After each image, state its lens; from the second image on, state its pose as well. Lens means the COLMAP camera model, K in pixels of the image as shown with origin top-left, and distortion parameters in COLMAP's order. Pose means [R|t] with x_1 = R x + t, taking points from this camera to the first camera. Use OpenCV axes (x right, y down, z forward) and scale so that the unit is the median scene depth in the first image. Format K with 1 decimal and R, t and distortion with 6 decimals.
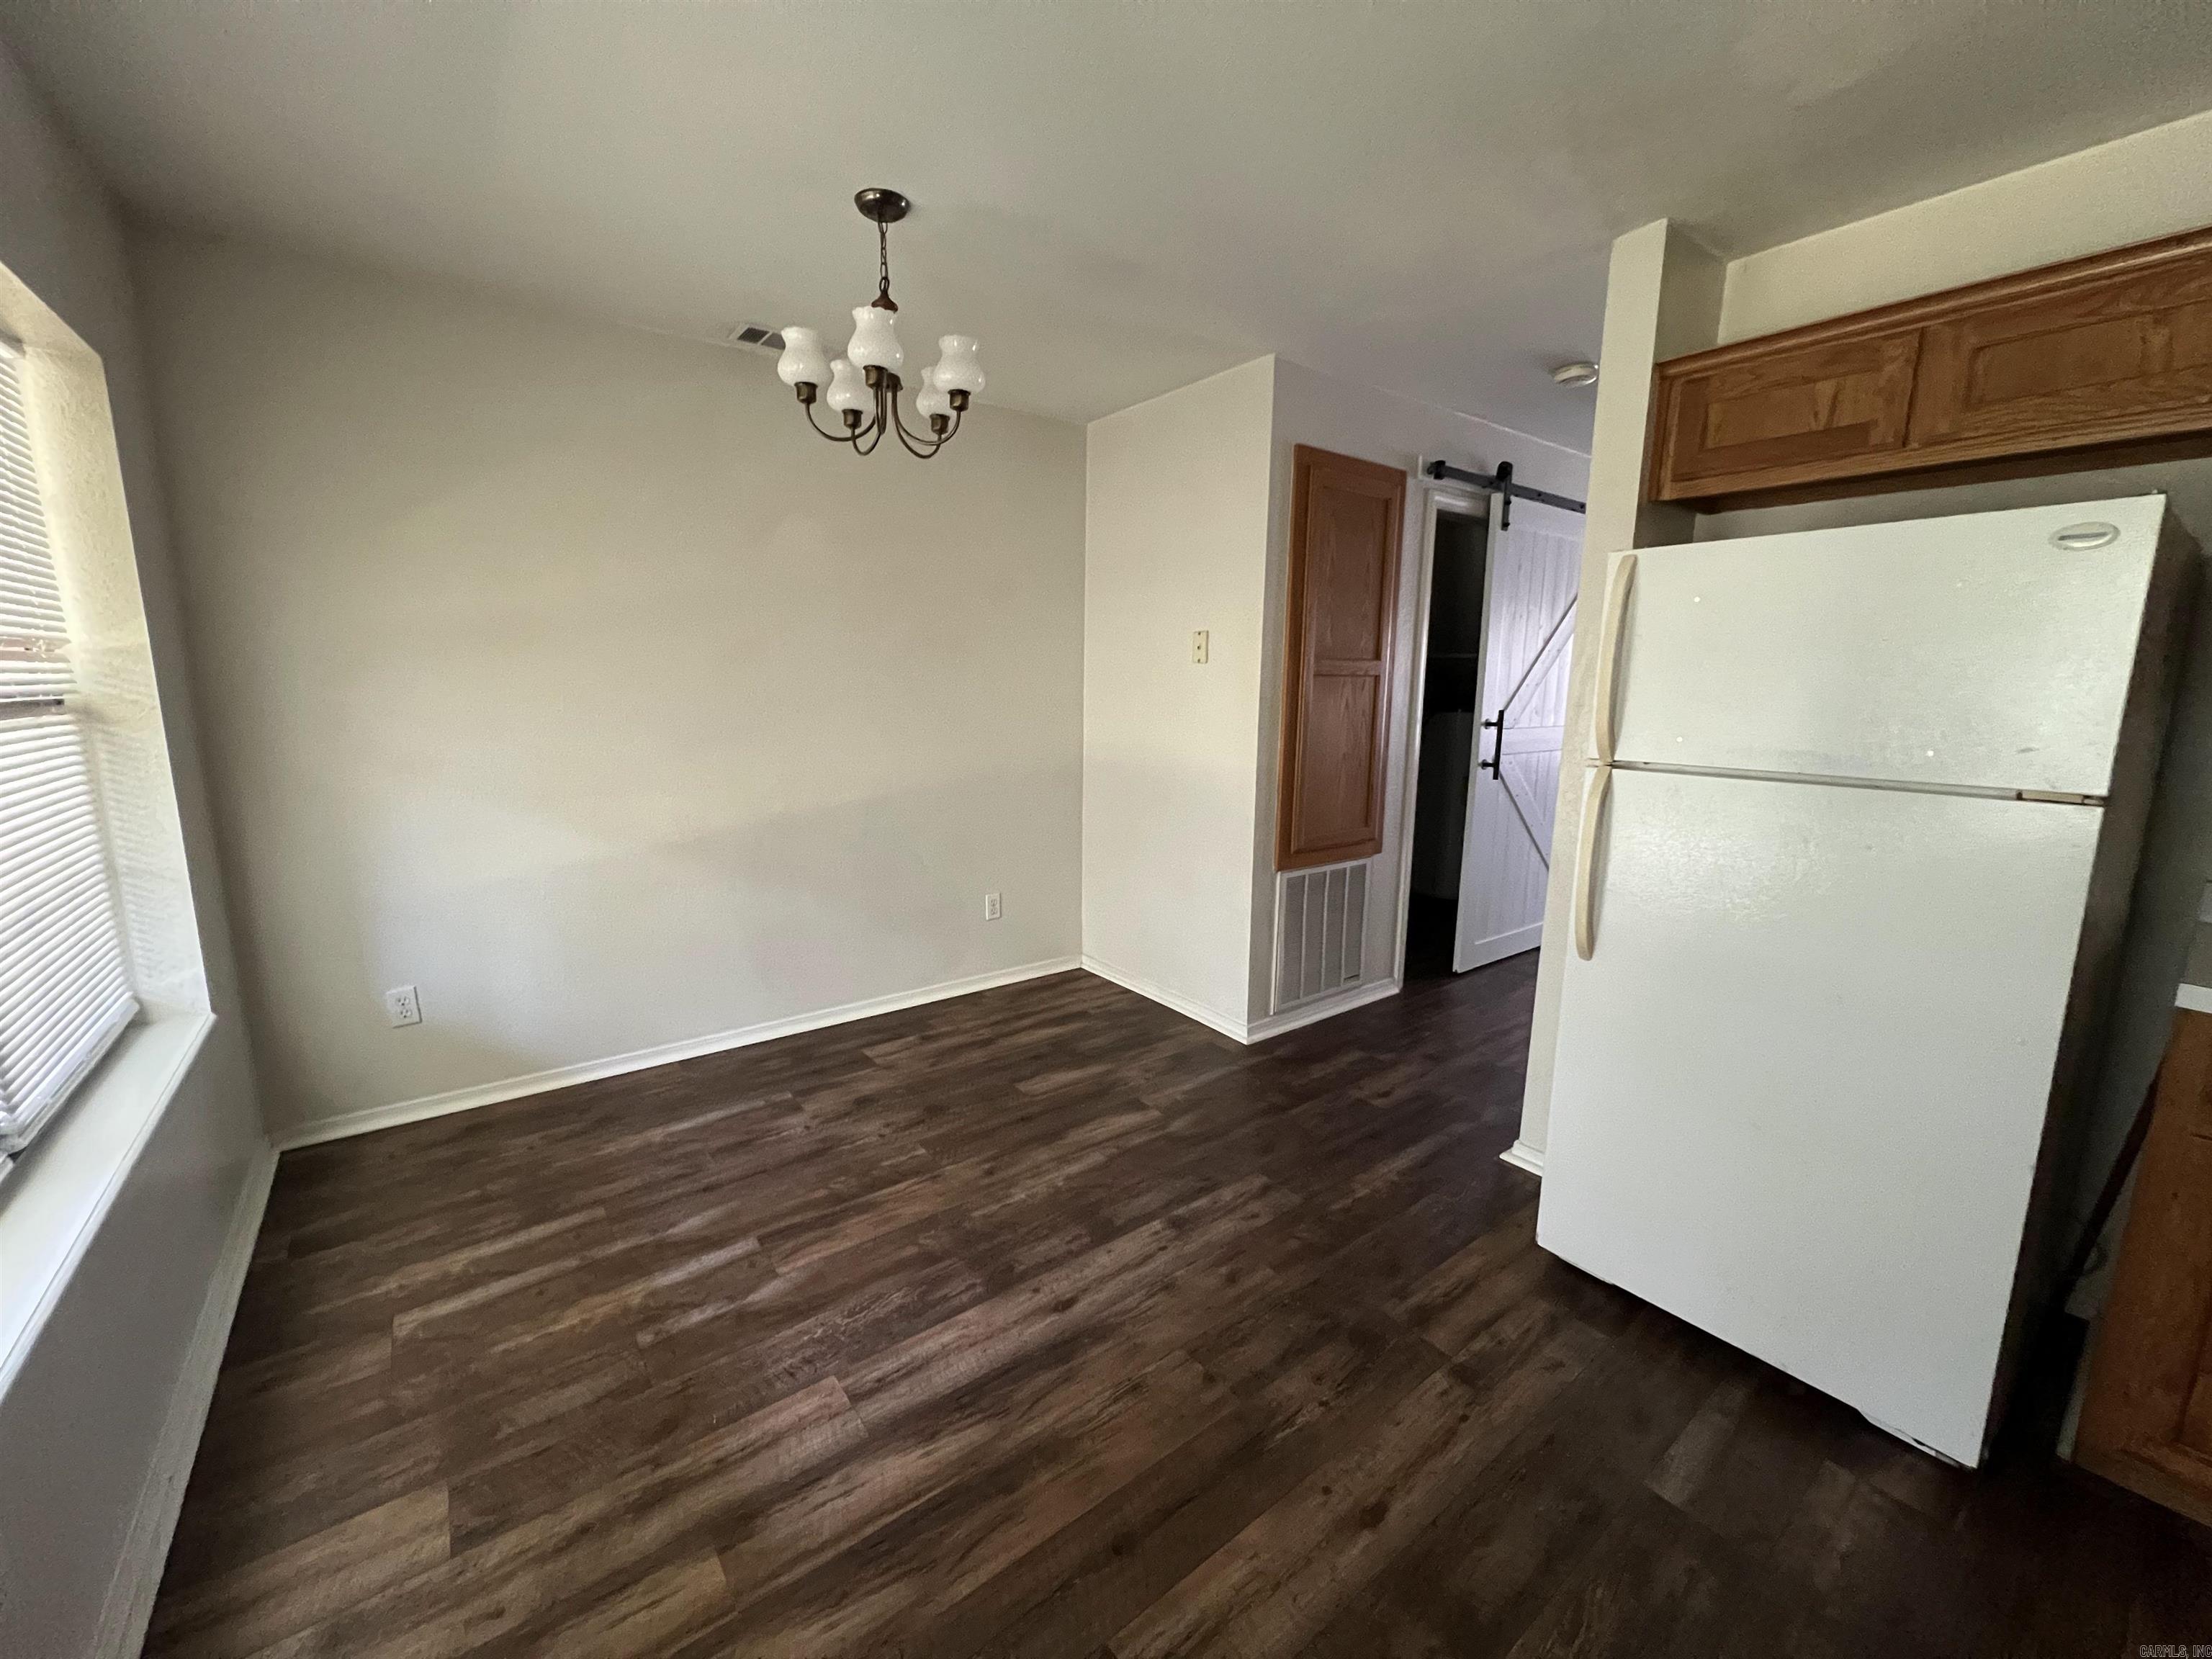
lens RADIAL K [[887.6, 0, 1094.0], [0, 887.6, 818.2], [0, 0, 1]] dist [0.000337, -0.000034]
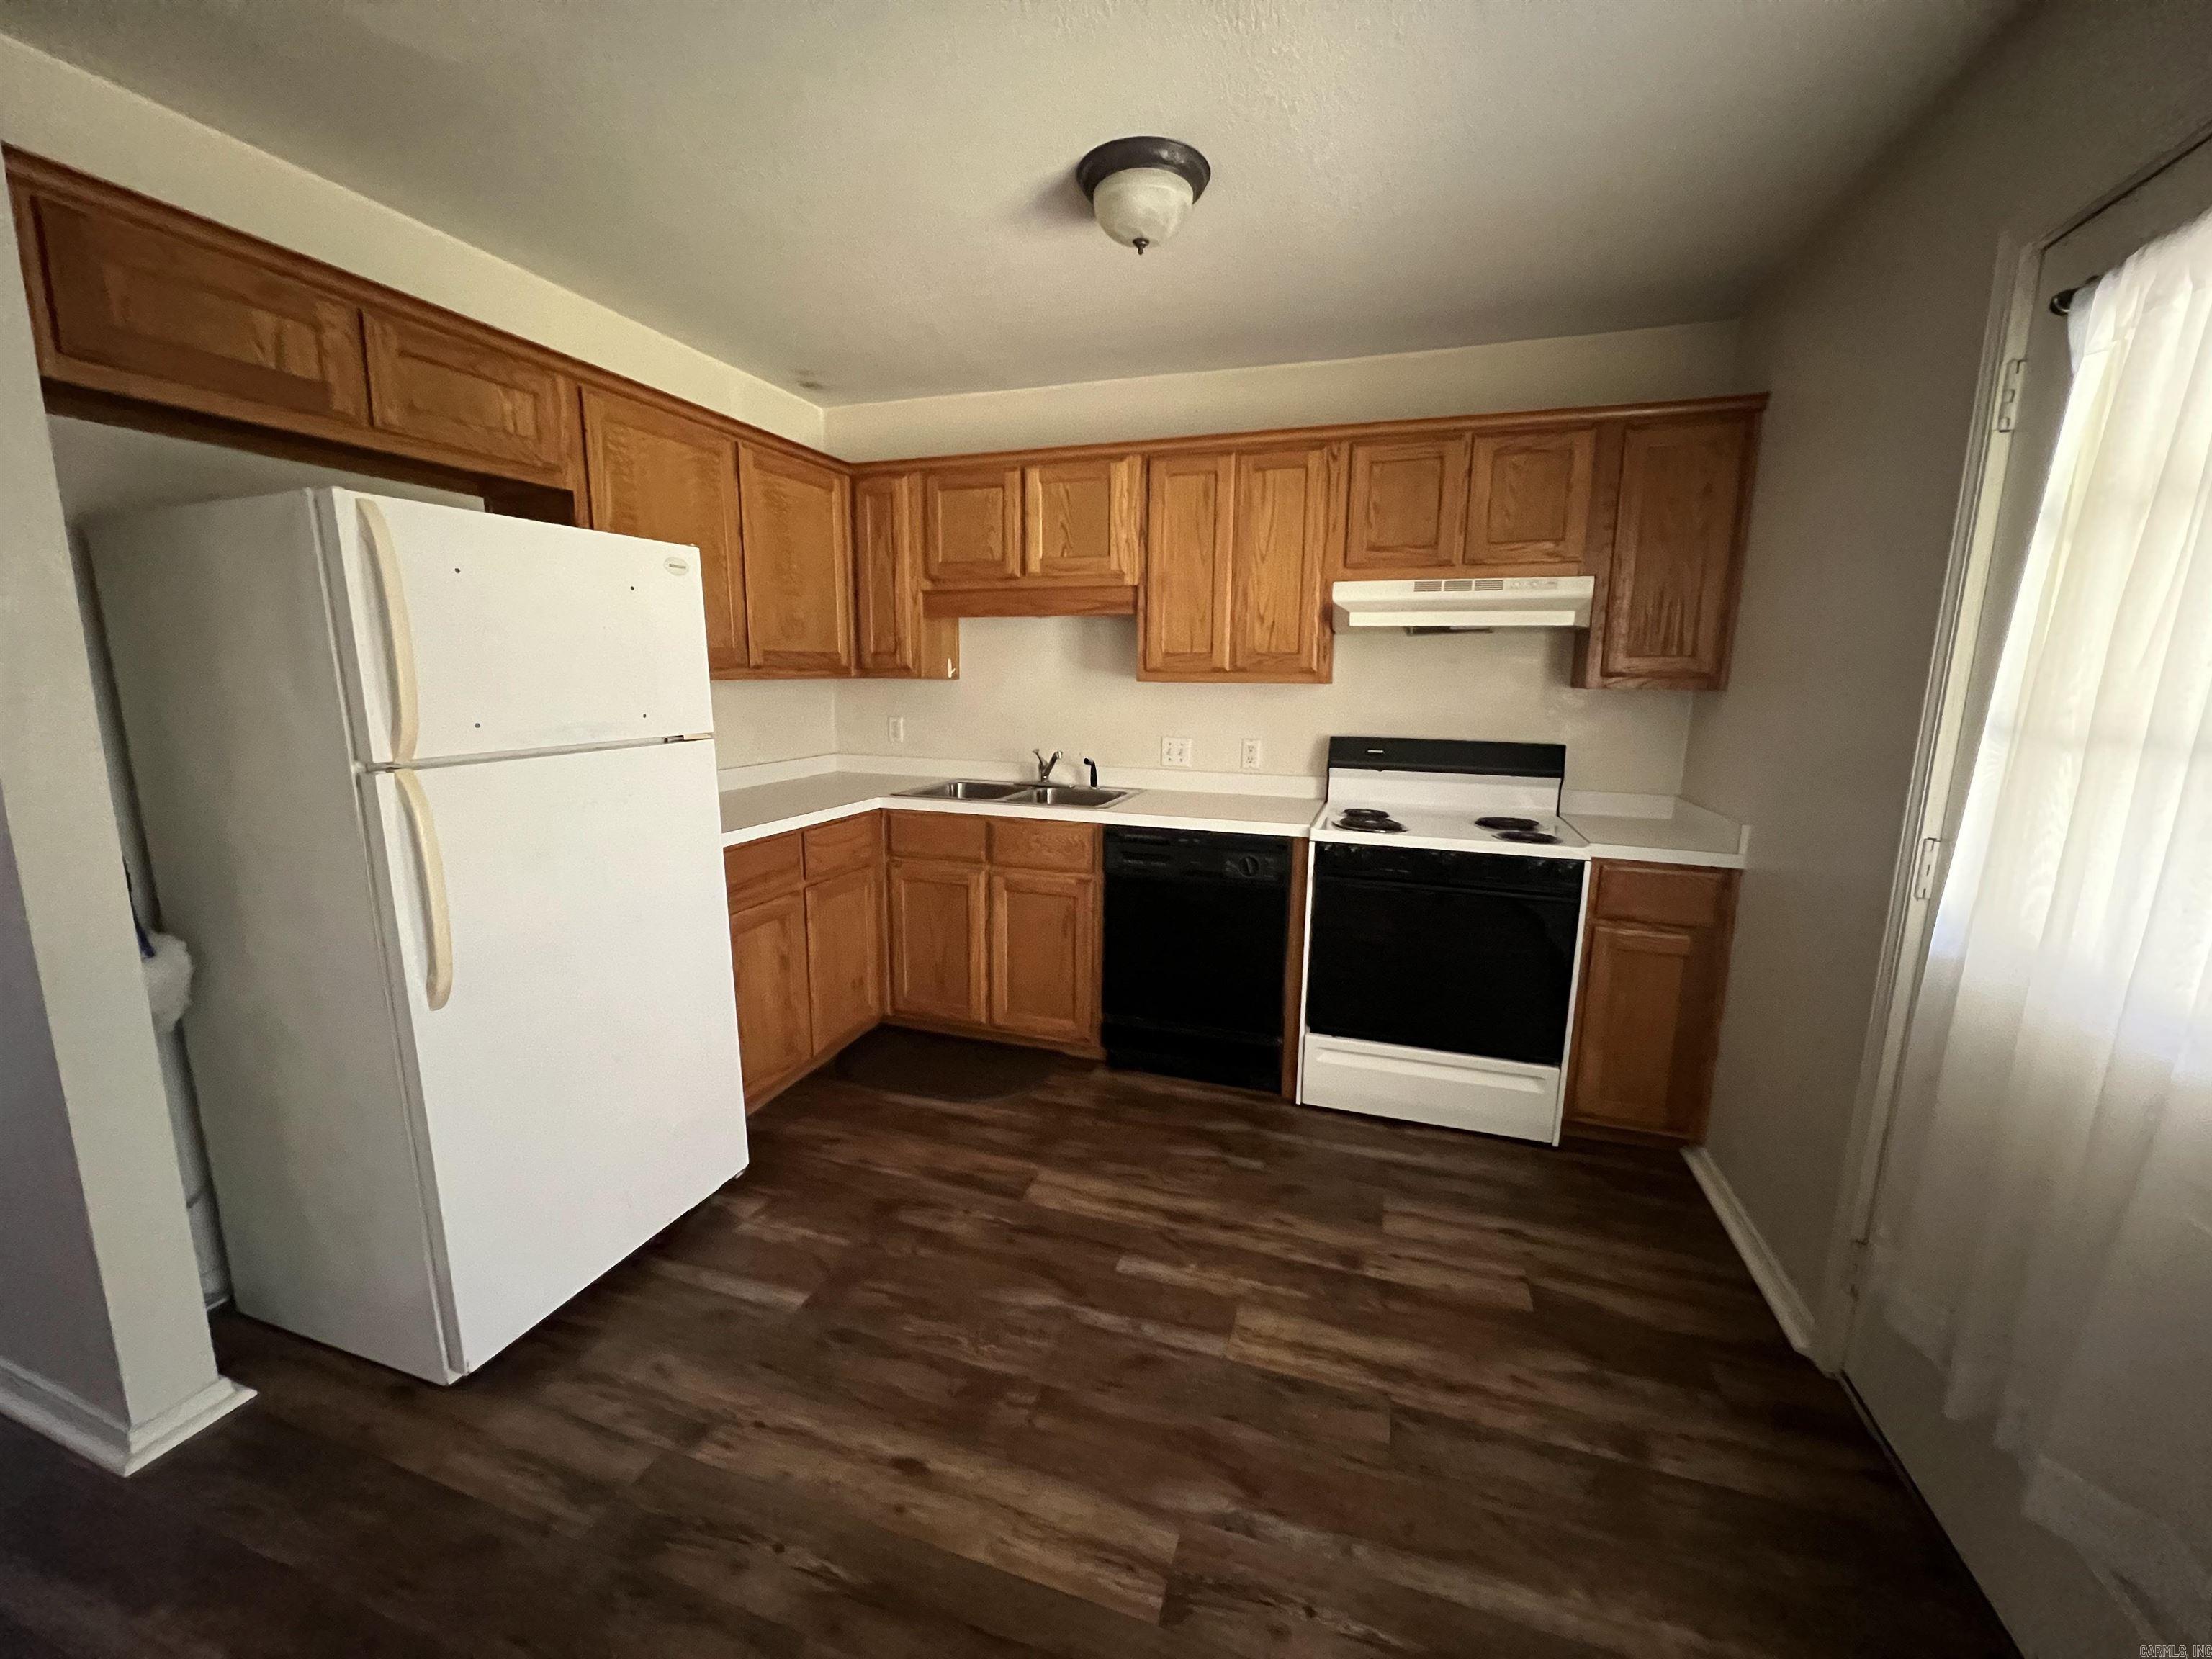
lens RADIAL K [[887.6, 0, 1090.6], [0, 887.6, 837.0], [0, 0, 1]] dist [0.000337, -0.000034]
pose [[-0.549638, -0.174602, 0.816953, -0.494500], [0.124626, 0.949835, 0.286849, -0.183456], [-0.826054, 0.259477, -0.500305, 1.073370]]
